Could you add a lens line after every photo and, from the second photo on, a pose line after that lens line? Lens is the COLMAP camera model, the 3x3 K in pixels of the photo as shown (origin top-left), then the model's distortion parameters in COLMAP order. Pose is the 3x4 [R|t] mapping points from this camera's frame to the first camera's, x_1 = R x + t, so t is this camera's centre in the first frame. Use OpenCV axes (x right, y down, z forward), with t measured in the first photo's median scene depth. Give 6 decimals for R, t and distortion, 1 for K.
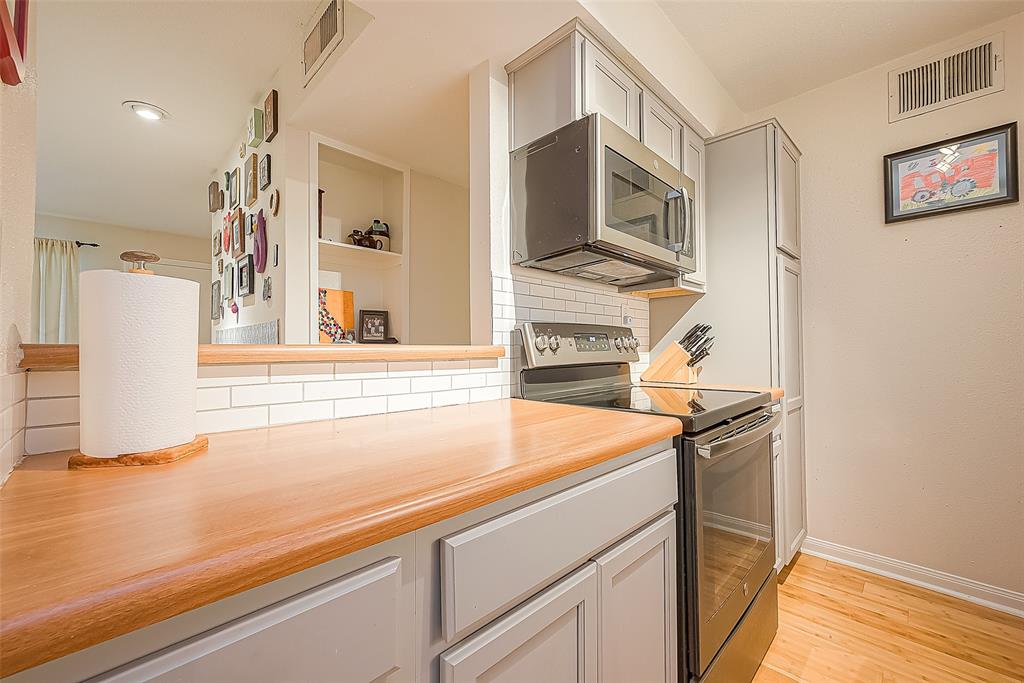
lens RADIAL K [[407.9, 0, 512.7], [0, 407.9, 343.0], [0, 0, 1]] dist [0.004370, 0.001109]
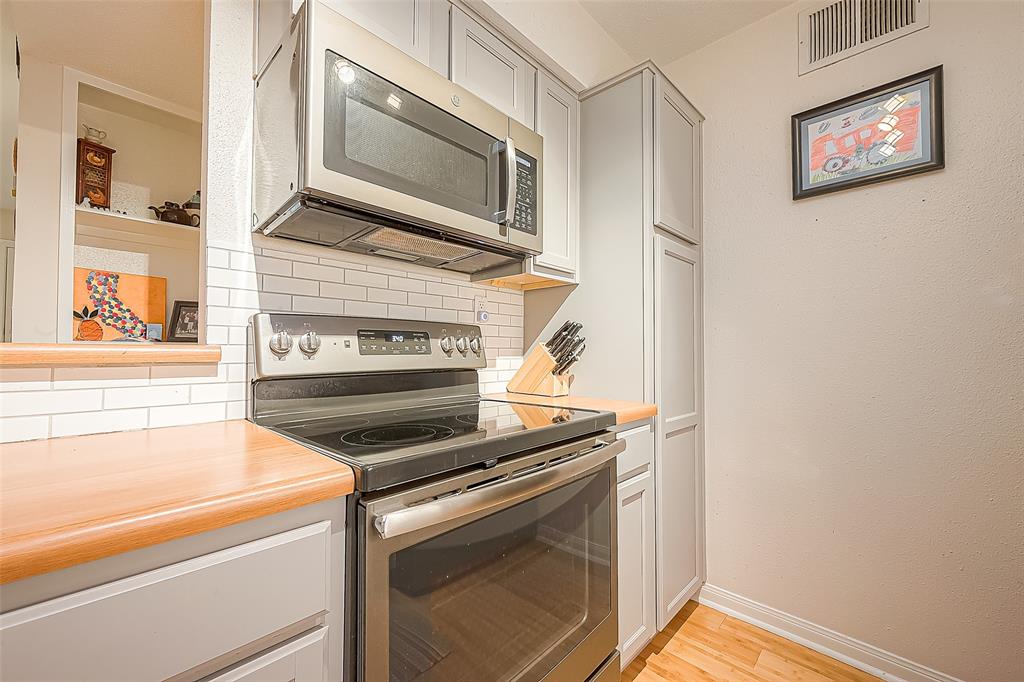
lens RADIAL K [[407.9, 0, 511.9], [0, 407.9, 342.5], [0, 0, 1]] dist [0.004370, 0.001109]
pose [[0.999695, 0.010402, 0.022421, 0.346792], [-0.010260, 0.999927, -0.006413, 0.000545], [-0.022486, 0.006181, 0.999728, 0.213305]]
